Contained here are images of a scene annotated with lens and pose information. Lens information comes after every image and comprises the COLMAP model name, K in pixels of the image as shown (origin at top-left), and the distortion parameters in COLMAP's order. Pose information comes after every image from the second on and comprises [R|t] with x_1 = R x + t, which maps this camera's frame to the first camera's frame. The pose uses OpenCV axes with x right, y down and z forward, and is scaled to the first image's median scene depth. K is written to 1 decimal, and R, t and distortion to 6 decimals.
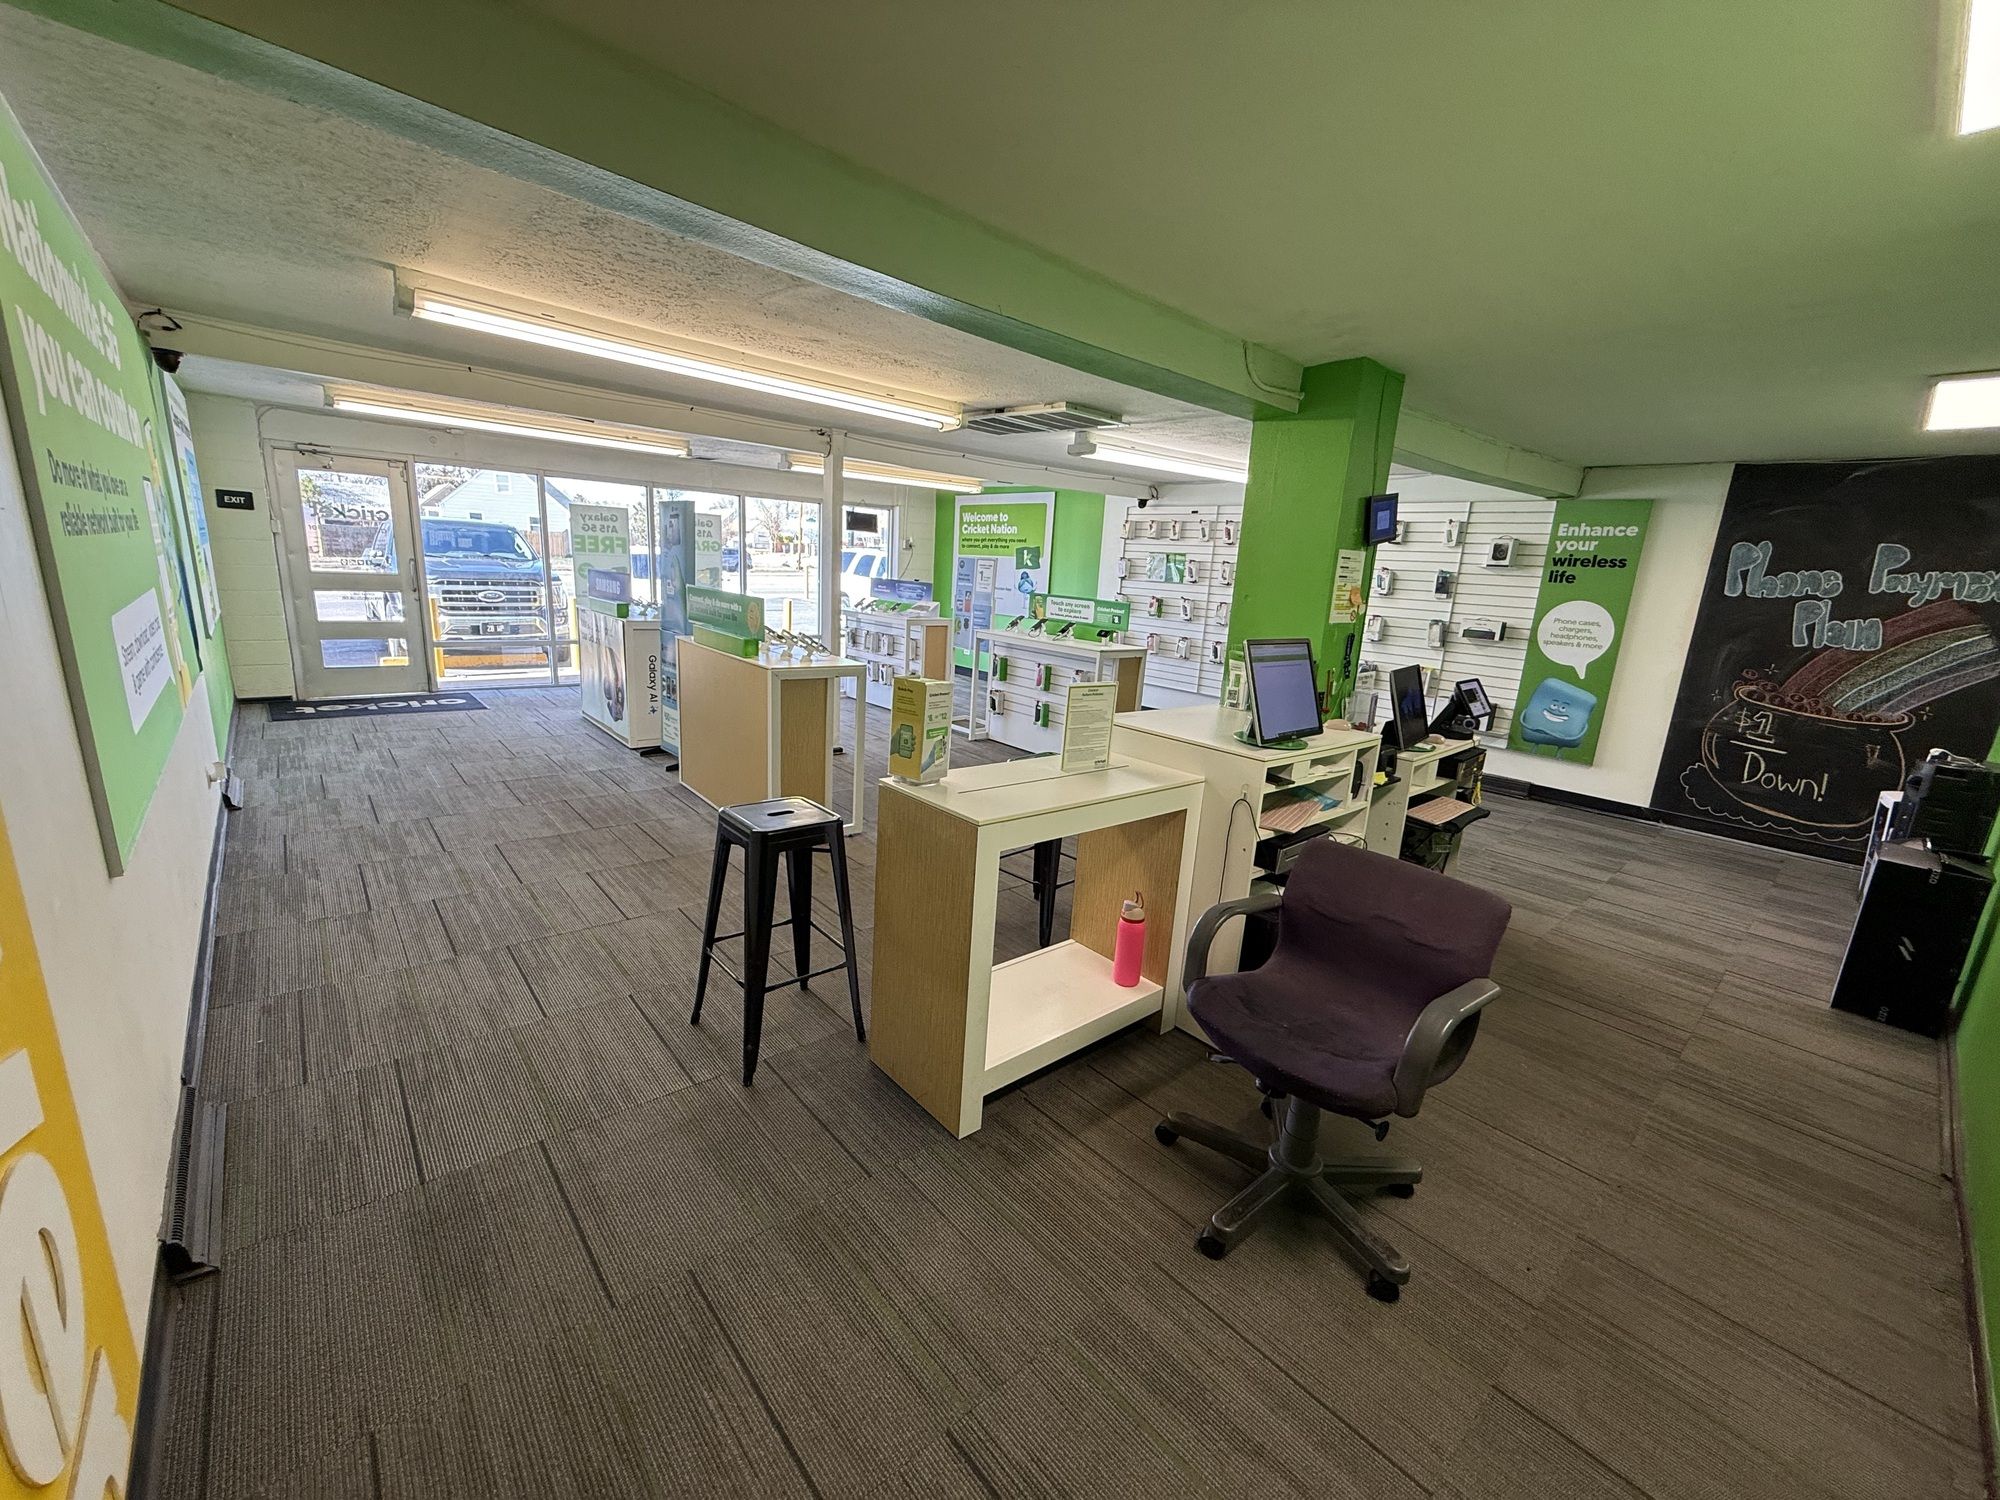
lens RADIAL K [[802.1, 0, 997.5], [0, 802.1, 750.2], [0, 0, 1]] dist [0.000084, 0.000393]
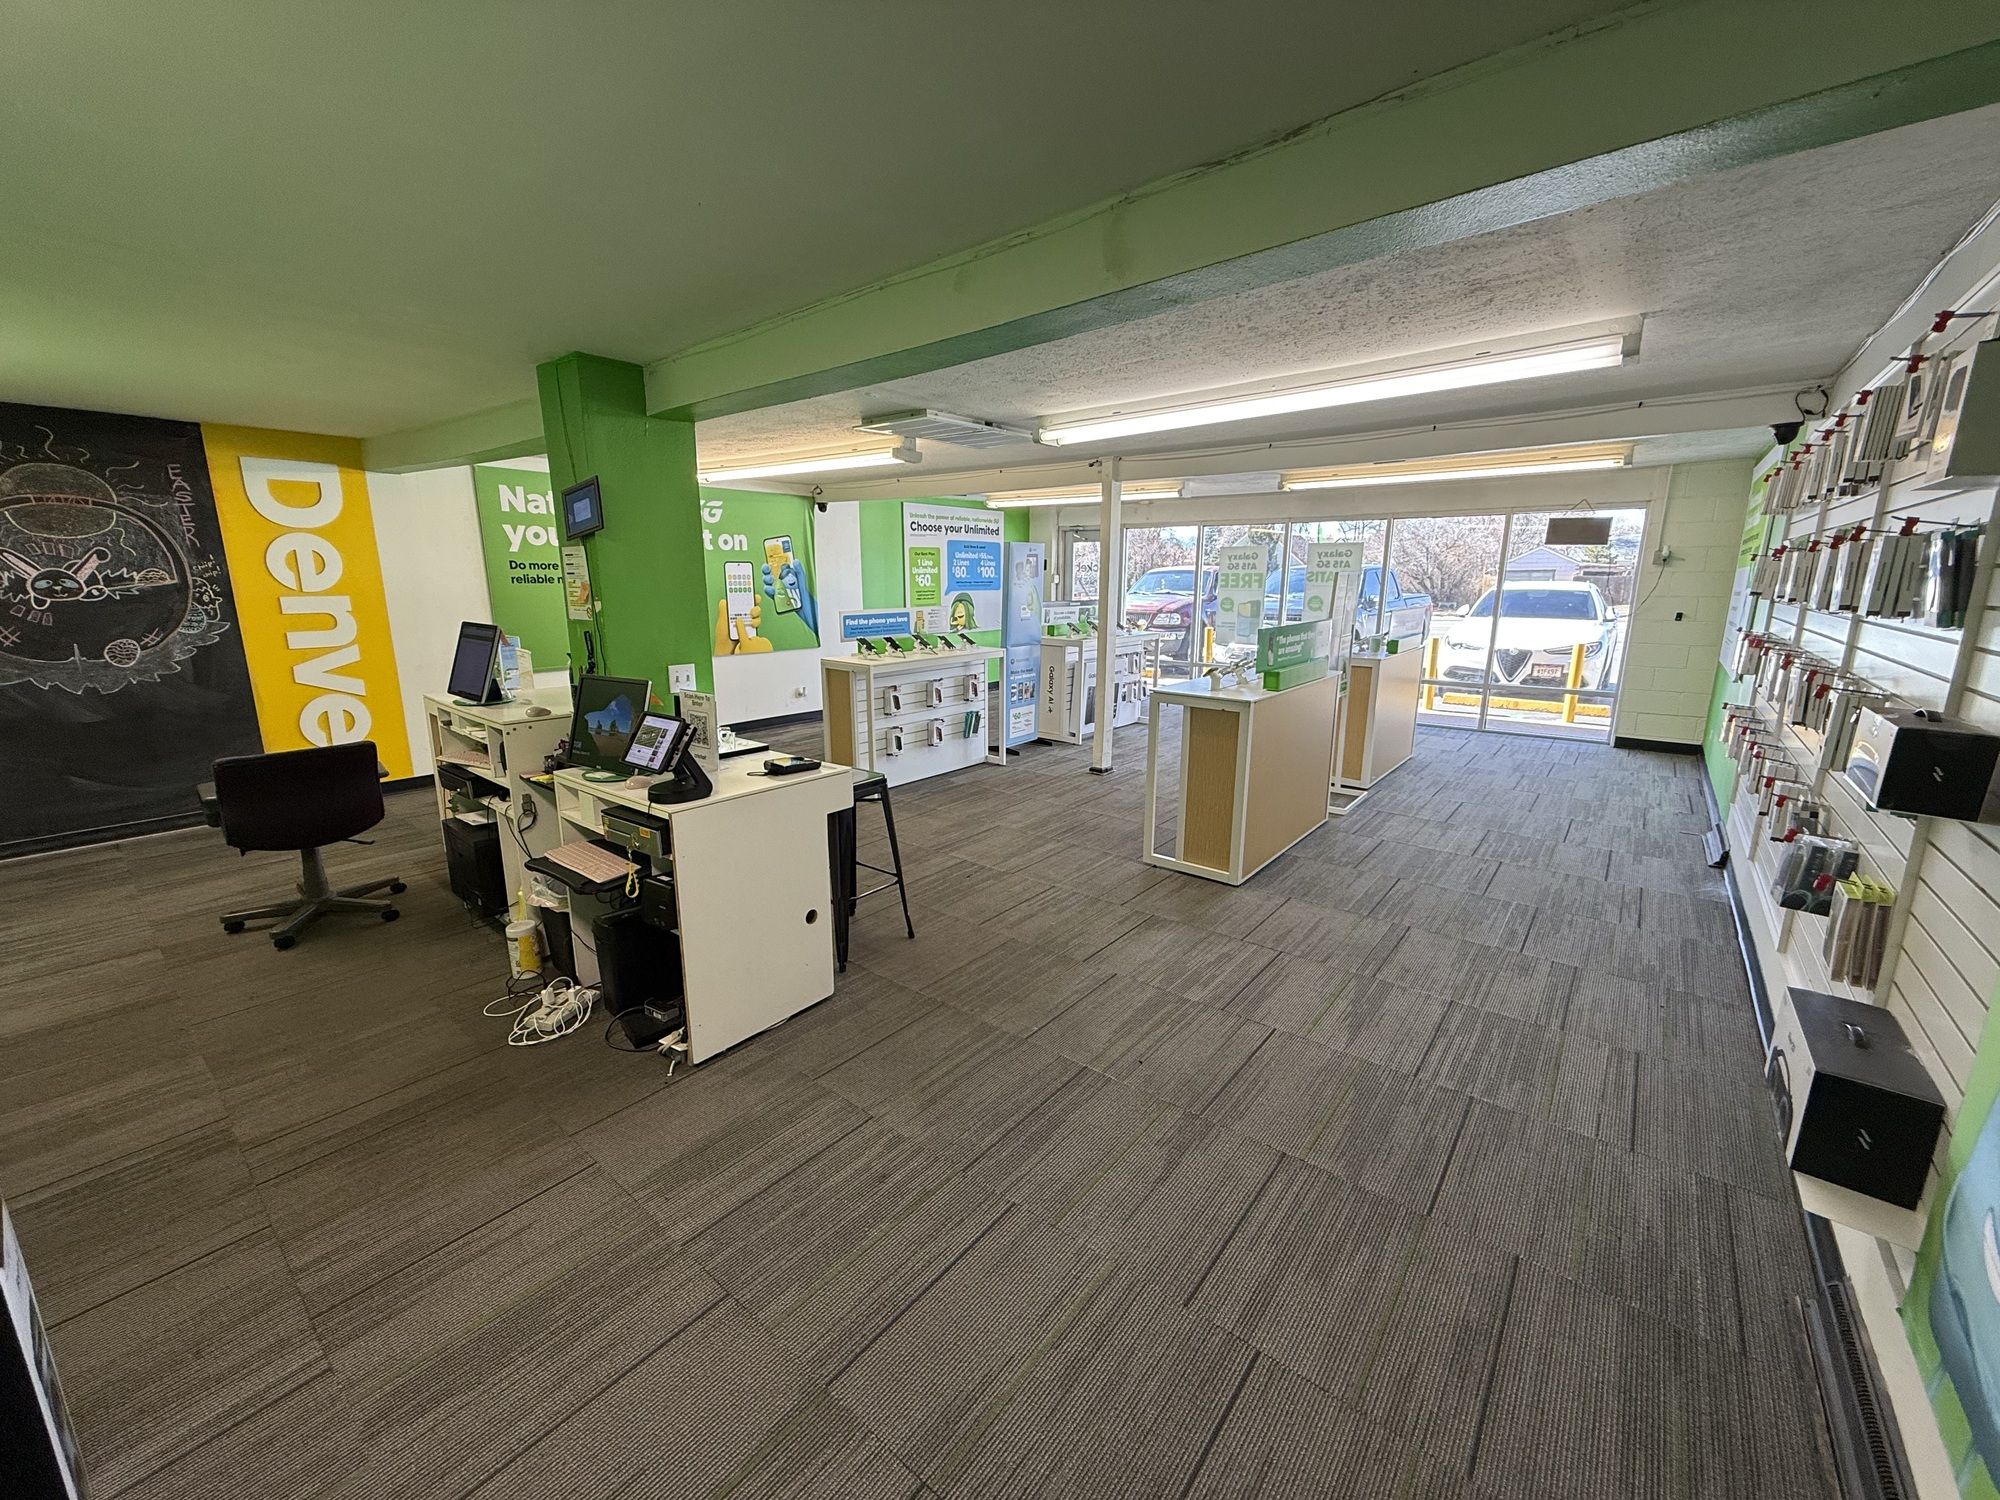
lens RADIAL K [[802.1, 0, 997.2], [0, 802.1, 749.7], [0, 0, 1]] dist [0.000084, 0.000393]
pose [[0.156959, 0.156886, -0.975065, 1.065893], [-0.218202, 0.968412, 0.120691, -0.166379], [0.963199, 0.193817, 0.186234, 0.949370]]
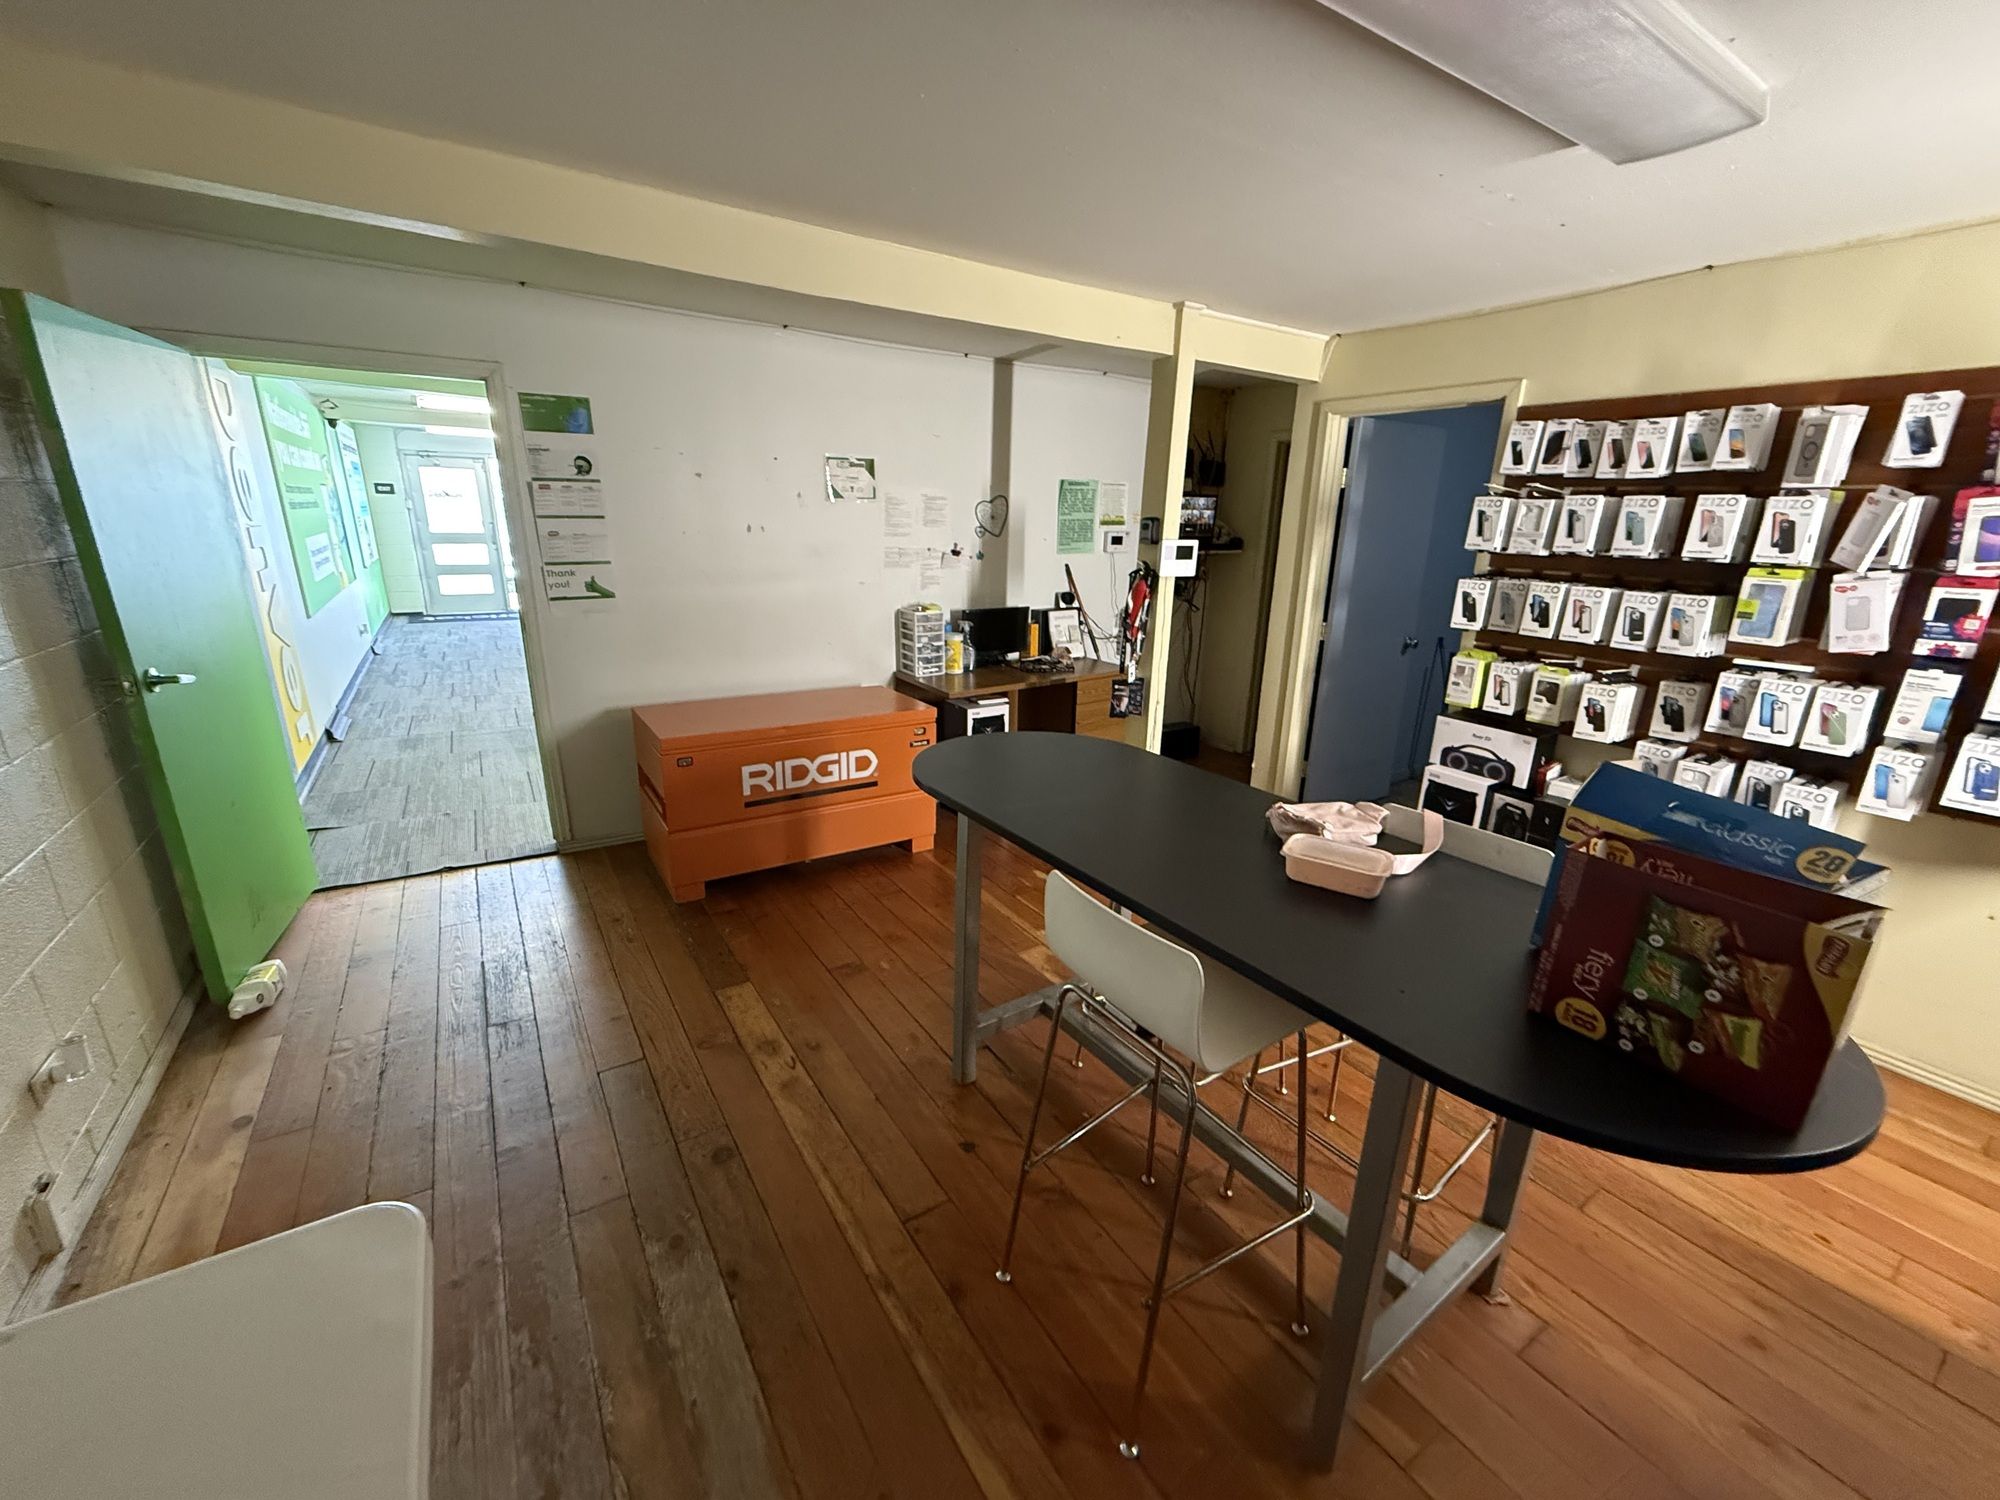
lens RADIAL K [[802.1, 0, 995.2], [0, 802.1, 745.4], [0, 0, 1]] dist [0.000084, 0.000393]
pose [[0.987999, 0.006458, -0.154327, 0.762060], [0.001290, 0.998746, 0.050048, 0.185856], [0.154457, -0.049647, 0.986751, -0.637427]]
